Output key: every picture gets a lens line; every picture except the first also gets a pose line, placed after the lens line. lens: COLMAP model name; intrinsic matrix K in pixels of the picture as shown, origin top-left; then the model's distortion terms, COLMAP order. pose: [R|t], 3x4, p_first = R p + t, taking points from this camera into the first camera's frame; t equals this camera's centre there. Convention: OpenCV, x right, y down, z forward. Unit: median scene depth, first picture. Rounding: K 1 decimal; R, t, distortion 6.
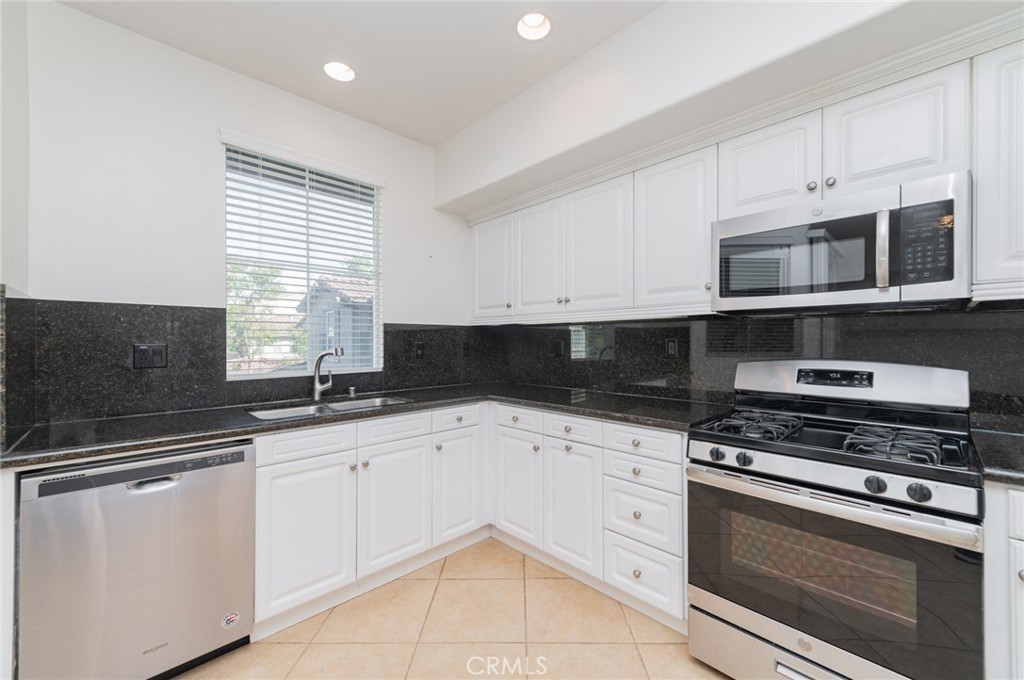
lens RADIAL K [[398.7, 0, 514.1], [0, 398.7, 341.5], [0, 0, 1]] dist [0.009989, -0.001836]
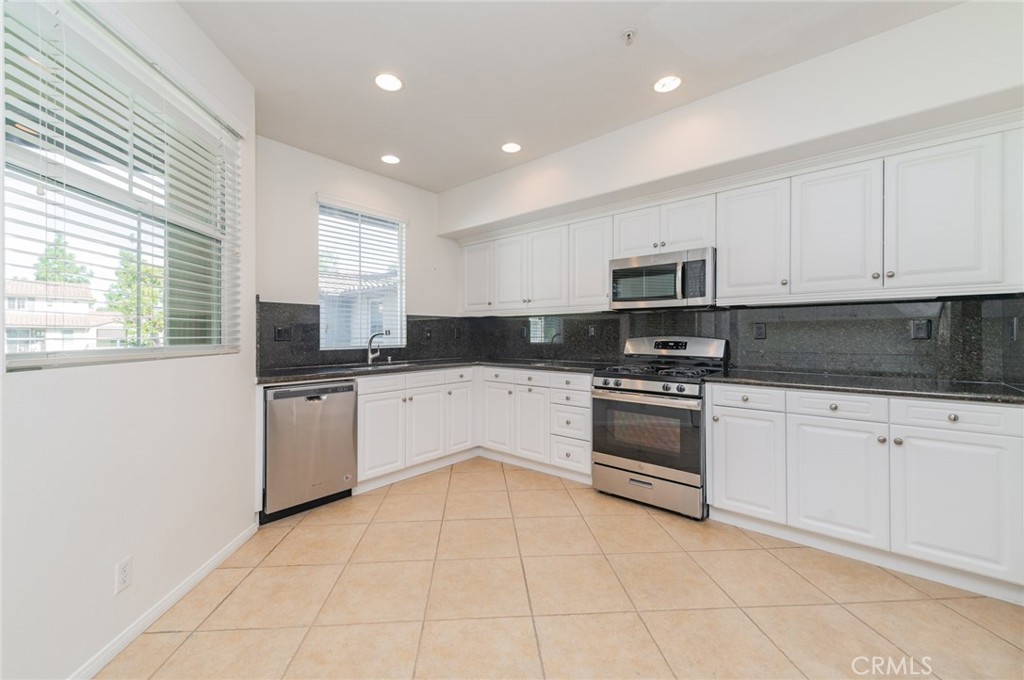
lens RADIAL K [[398.7, 0, 512.8], [0, 398.7, 334.8], [0, 0, 1]] dist [0.009989, -0.001836]
pose [[0.994661, 0.000475, 0.103193, -0.121427], [-0.000675, 0.999998, 0.001909, 0.035486], [-0.103192, -0.001968, 0.994660, -0.732909]]
